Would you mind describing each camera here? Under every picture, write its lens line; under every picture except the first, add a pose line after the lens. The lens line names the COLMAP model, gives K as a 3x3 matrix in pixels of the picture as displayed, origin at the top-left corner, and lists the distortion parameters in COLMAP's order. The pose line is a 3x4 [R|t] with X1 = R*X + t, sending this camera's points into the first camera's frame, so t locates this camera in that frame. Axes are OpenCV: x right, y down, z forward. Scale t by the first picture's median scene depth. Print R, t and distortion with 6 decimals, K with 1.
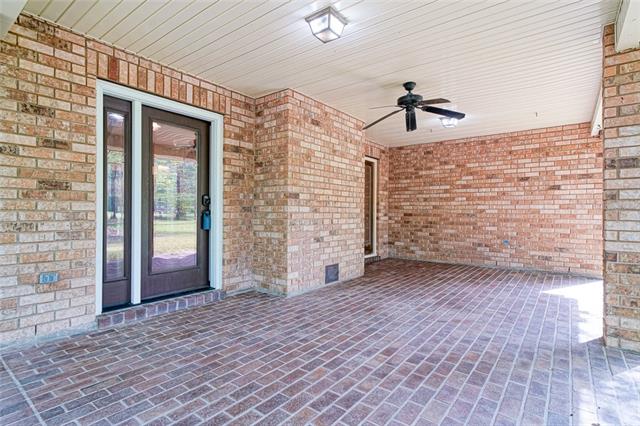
lens RADIAL K [[326.7, 0, 318.8], [0, 326.7, 212.1], [0, 0, 1]] dist [0.003059, 0.001238]
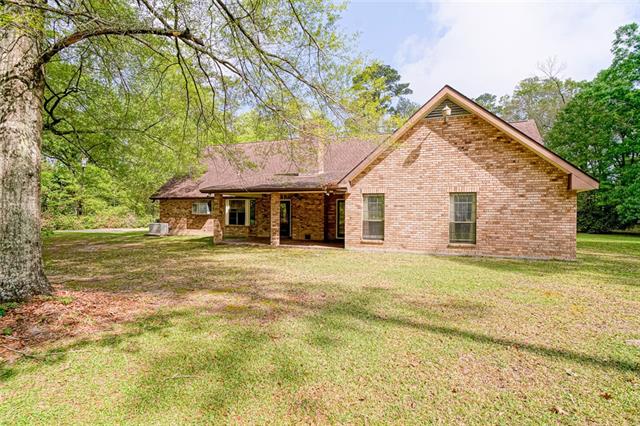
lens RADIAL K [[326.7, 0, 319.8], [0, 326.7, 212.9], [0, 0, 1]] dist [0.003059, 0.001238]
pose [[0.245788, -0.005986, -0.969305, 3.979992], [-0.005609, 0.999955, -0.007597, -0.062984], [0.969307, 0.007304, 0.245743, 0.234697]]
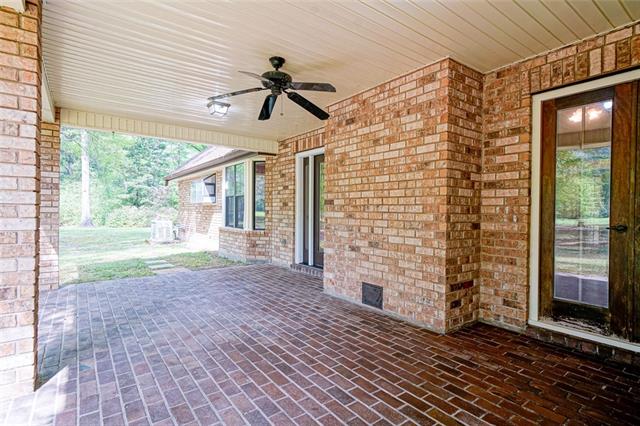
lens RADIAL K [[326.7, 0, 319.5], [0, 326.7, 212.1], [0, 0, 1]] dist [0.003059, 0.001238]
pose [[-0.276535, -0.003432, -0.960998, 0.910850], [-0.010091, 0.999949, -0.000668, -0.014823], [0.960951, 0.009513, -0.276555, 1.183373]]
